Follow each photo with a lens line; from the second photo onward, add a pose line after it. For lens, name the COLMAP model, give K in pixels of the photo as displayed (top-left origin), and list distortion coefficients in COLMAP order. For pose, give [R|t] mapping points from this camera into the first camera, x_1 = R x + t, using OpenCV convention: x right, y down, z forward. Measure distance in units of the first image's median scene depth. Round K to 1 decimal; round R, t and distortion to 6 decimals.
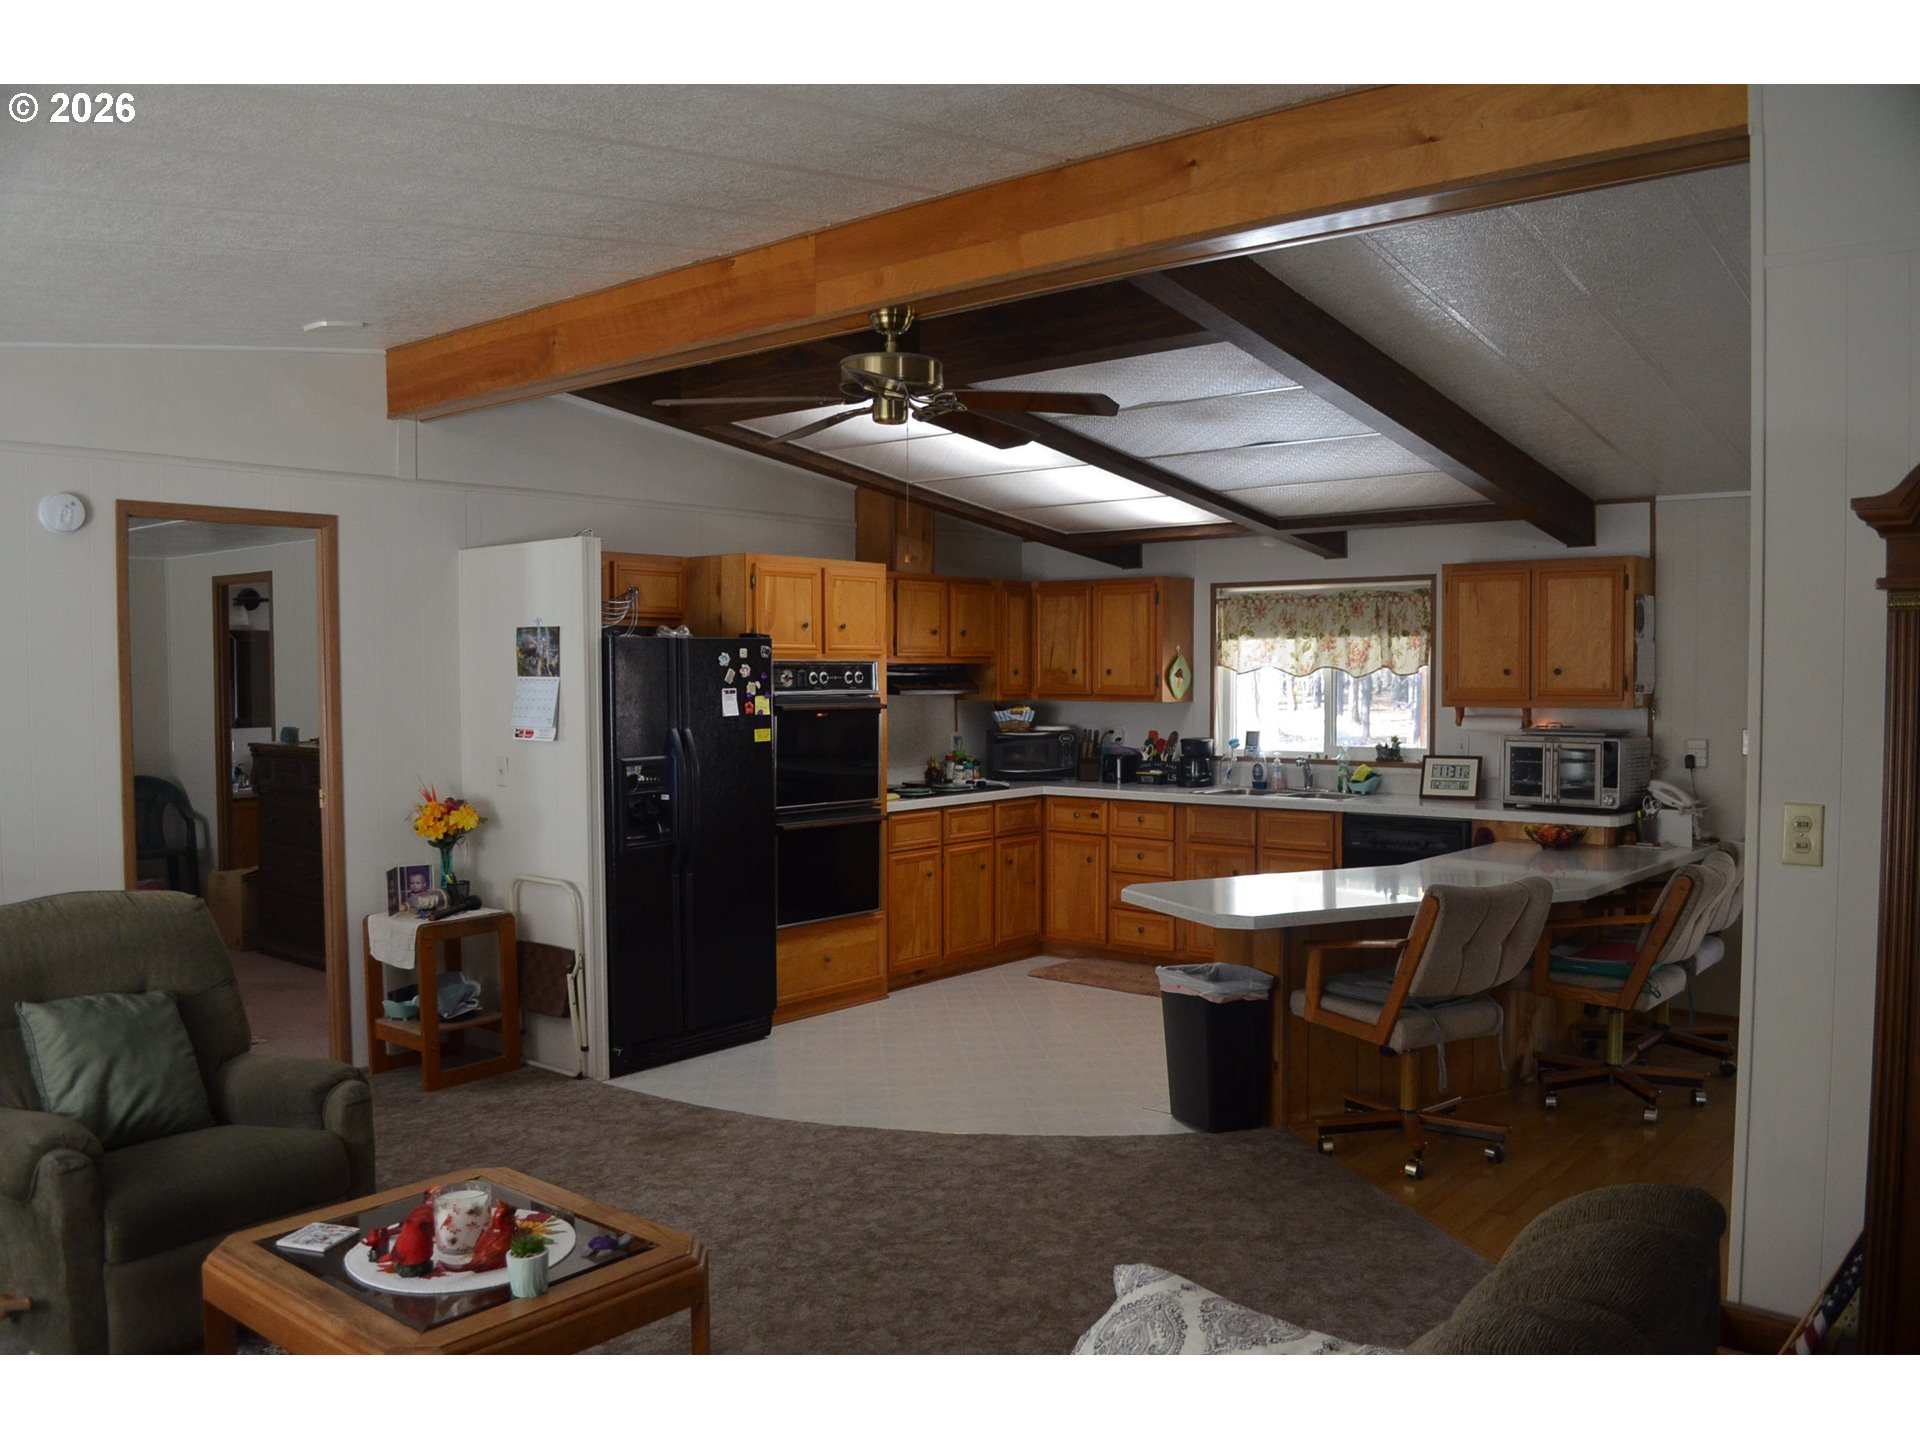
lens RADIAL K [[1518.2, 0, 975.5], [0, 1518.2, 717.5], [0, 0, 1]] dist [-0.079581, 0.015434]
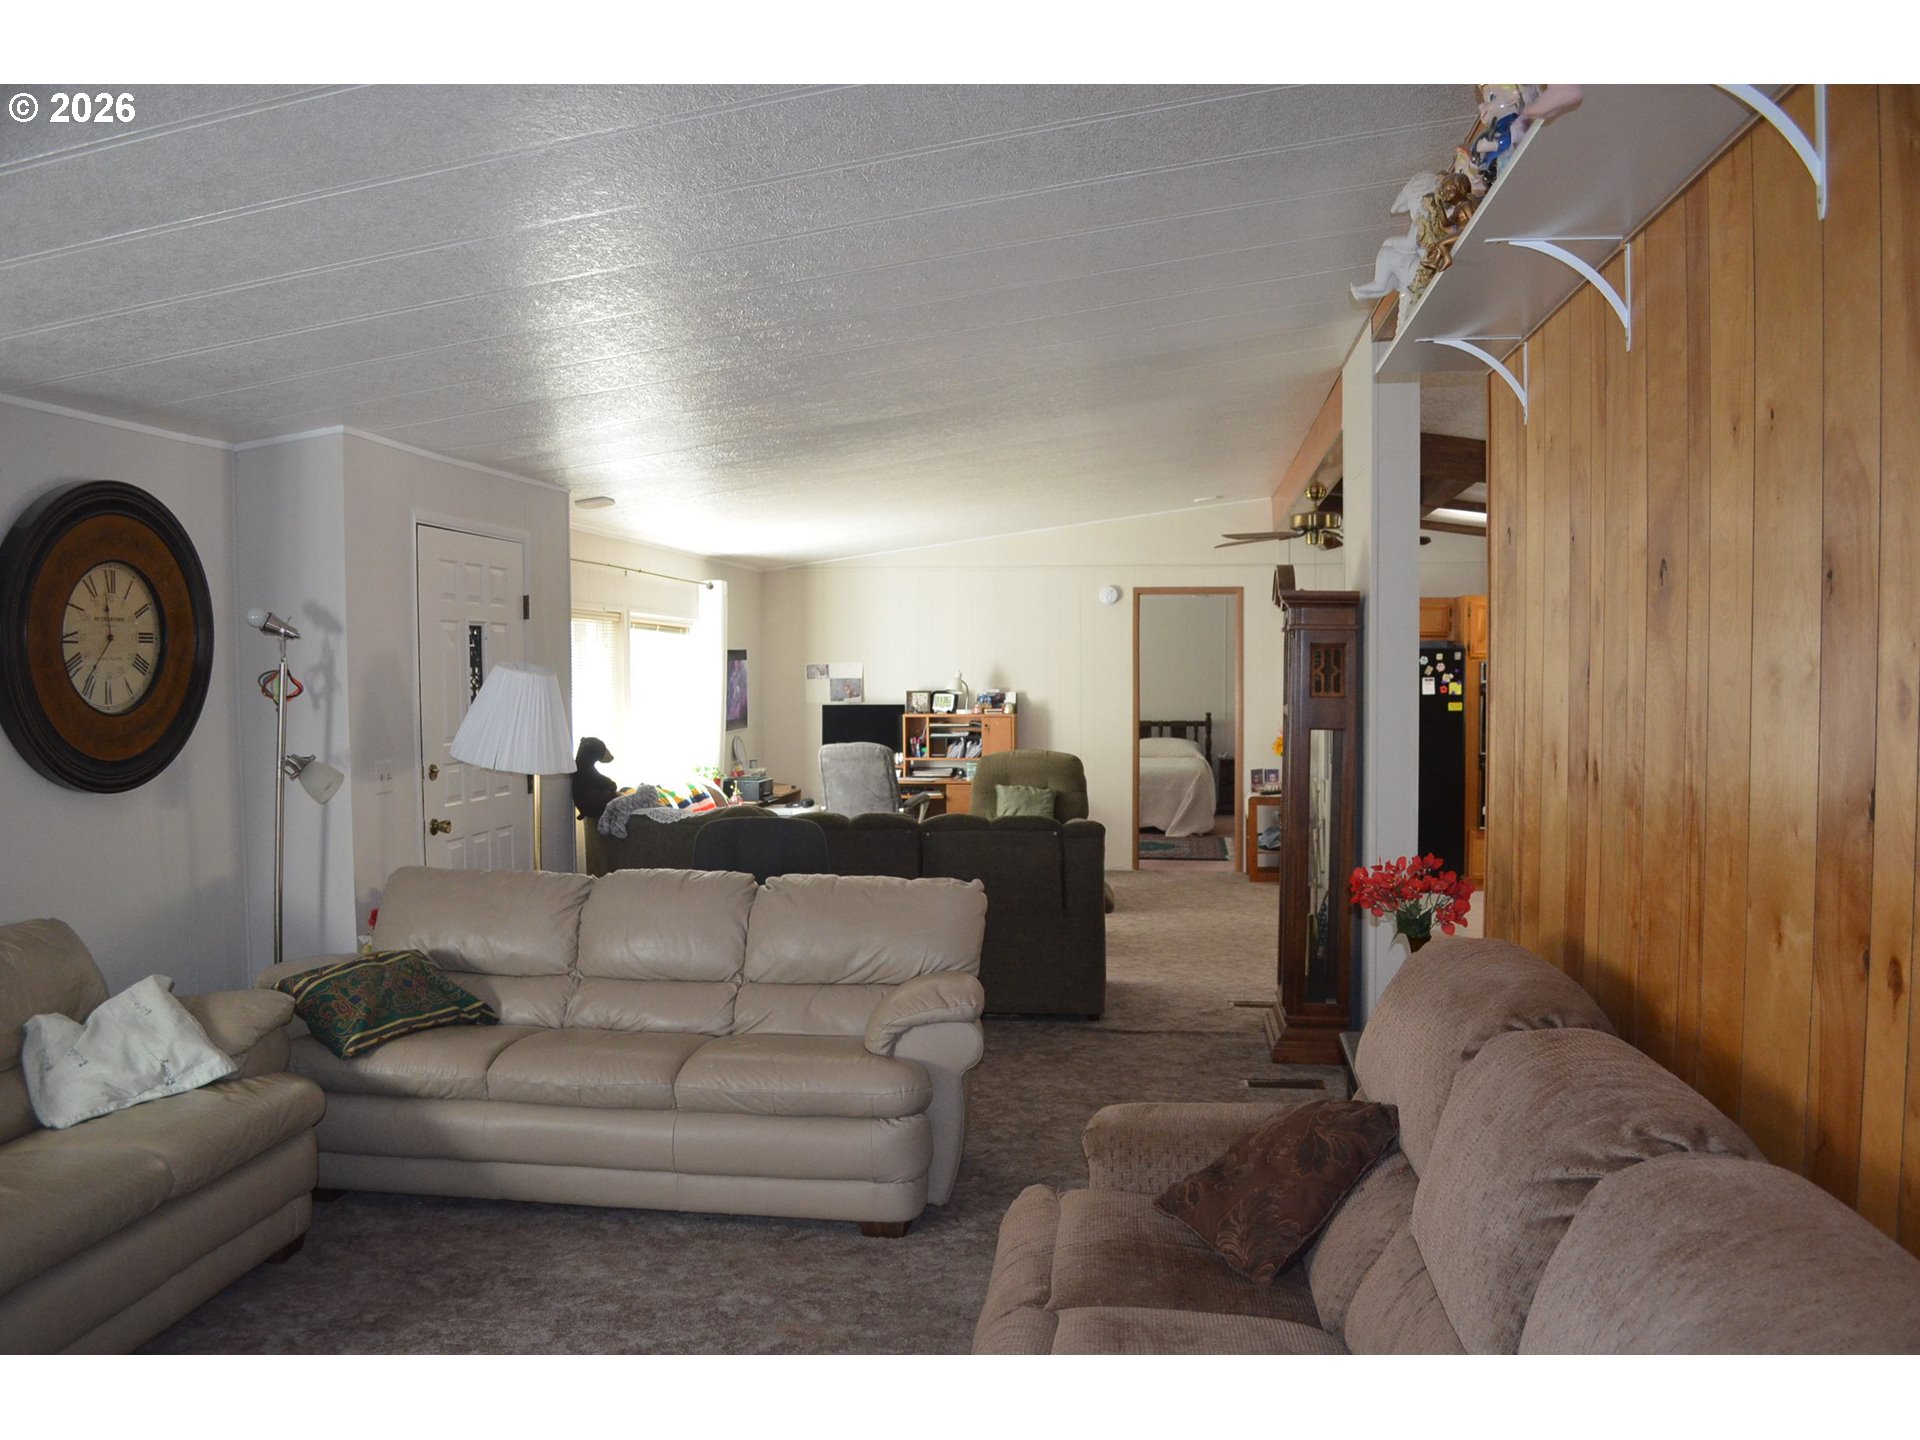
lens RADIAL K [[1518.2, 0, 974.4], [0, 1518.2, 718.8], [0, 0, 1]] dist [-0.079581, 0.015434]
pose [[0.520657, 0.030482, -0.853222, 0.911355], [-0.030885, 0.999381, 0.016856, 0.012448], [0.853207, 0.017575, 0.521276, -0.274507]]
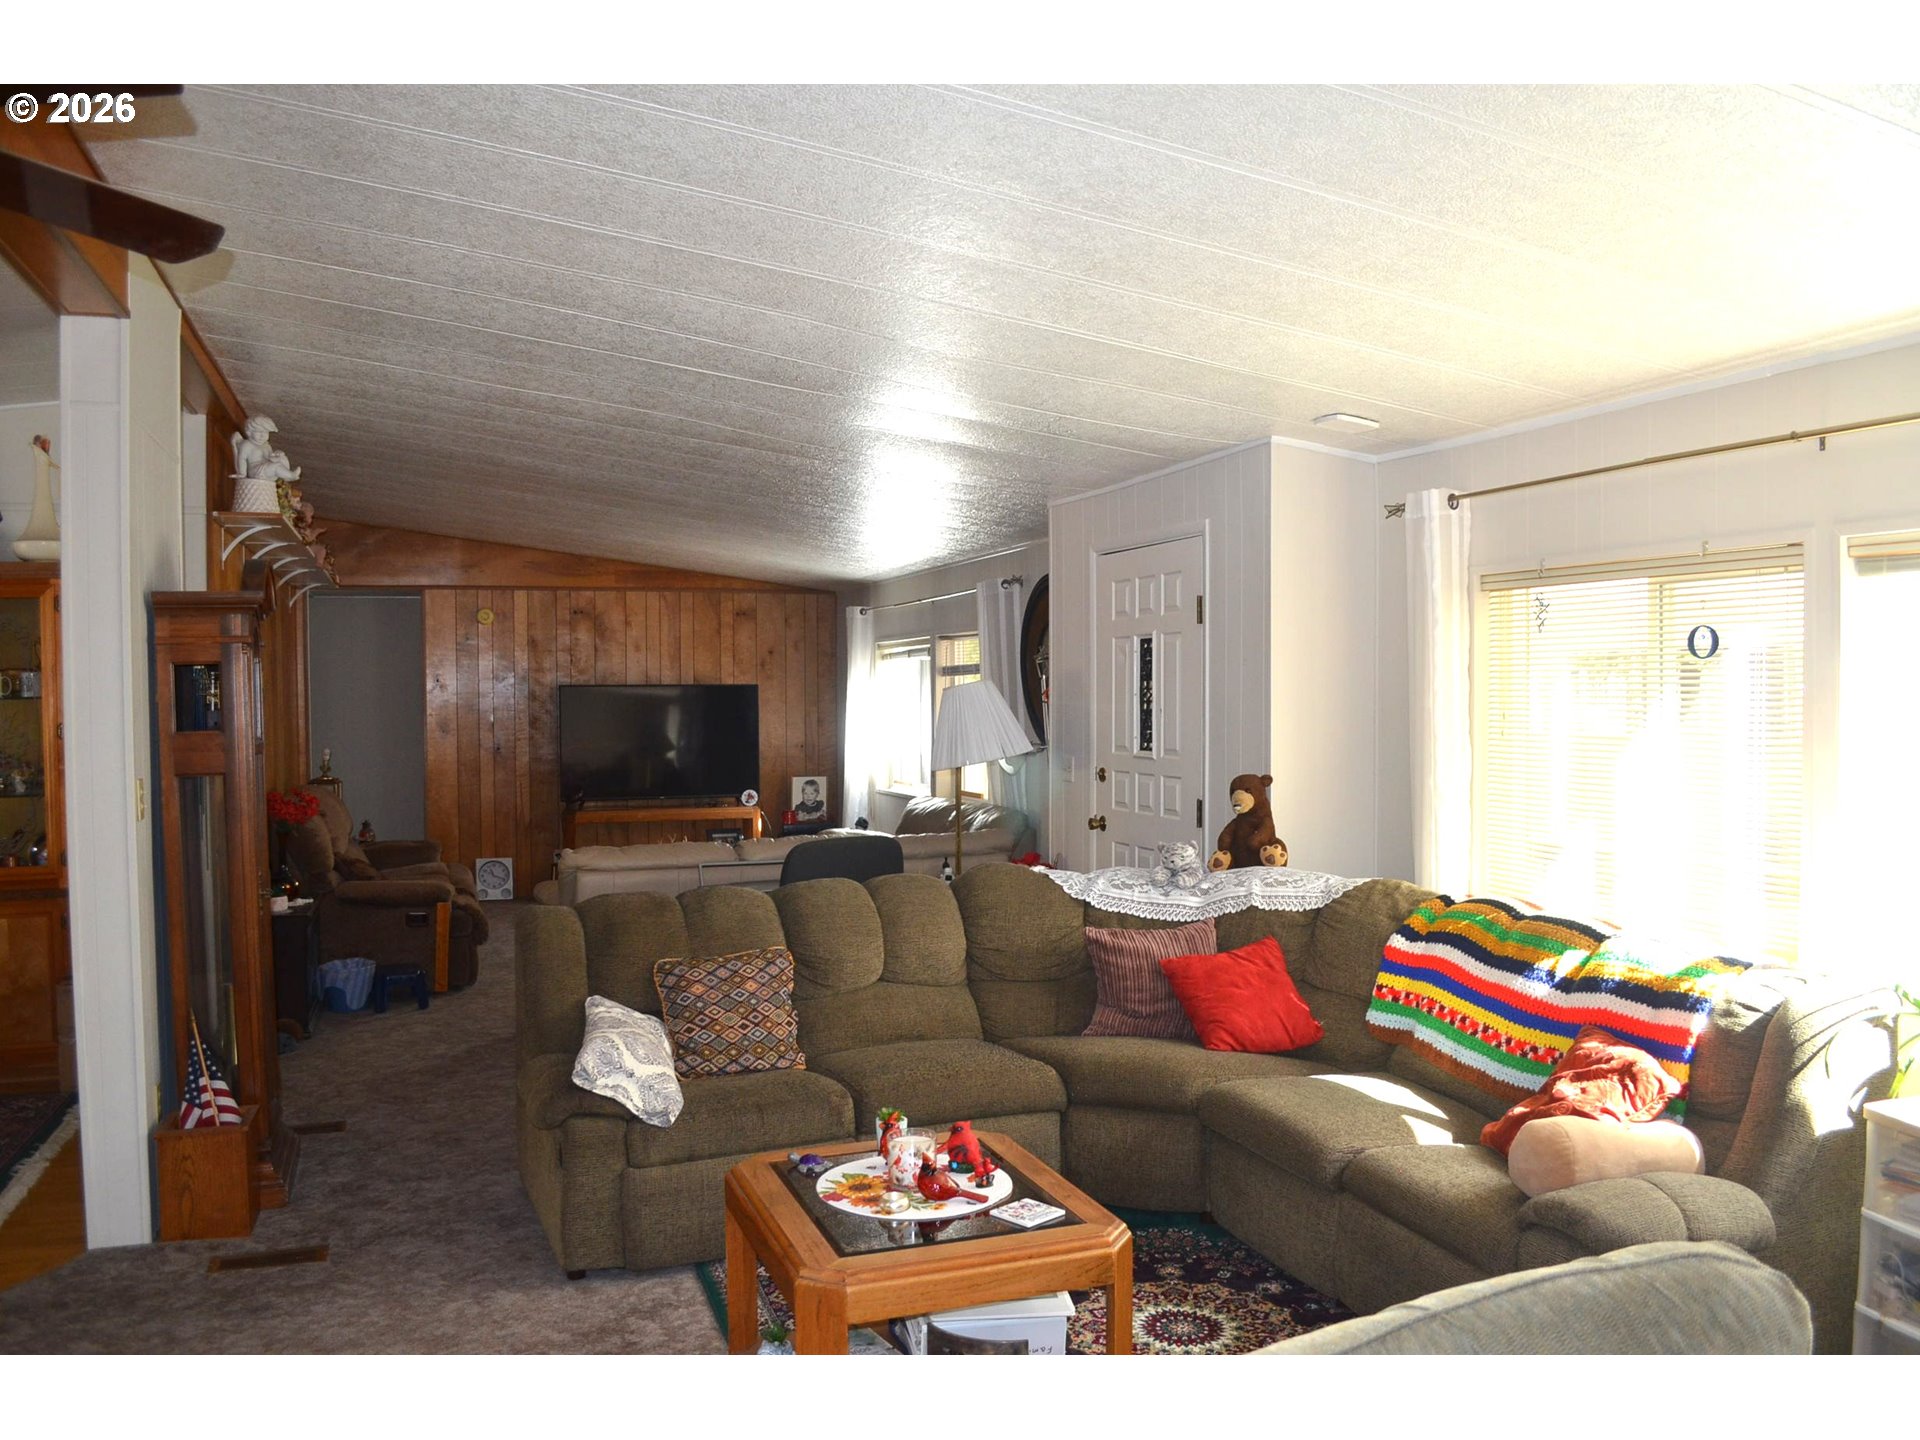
lens RADIAL K [[1518.2, 0, 967.5], [0, 1518.2, 726.1], [0, 0, 1]] dist [-0.079581, 0.015434]
pose [[-0.859331, -0.005157, 0.511394, -0.373975], [0.031237, 0.997553, 0.062550, -0.023766], [-0.510465, 0.069726, -0.857067, 0.758205]]
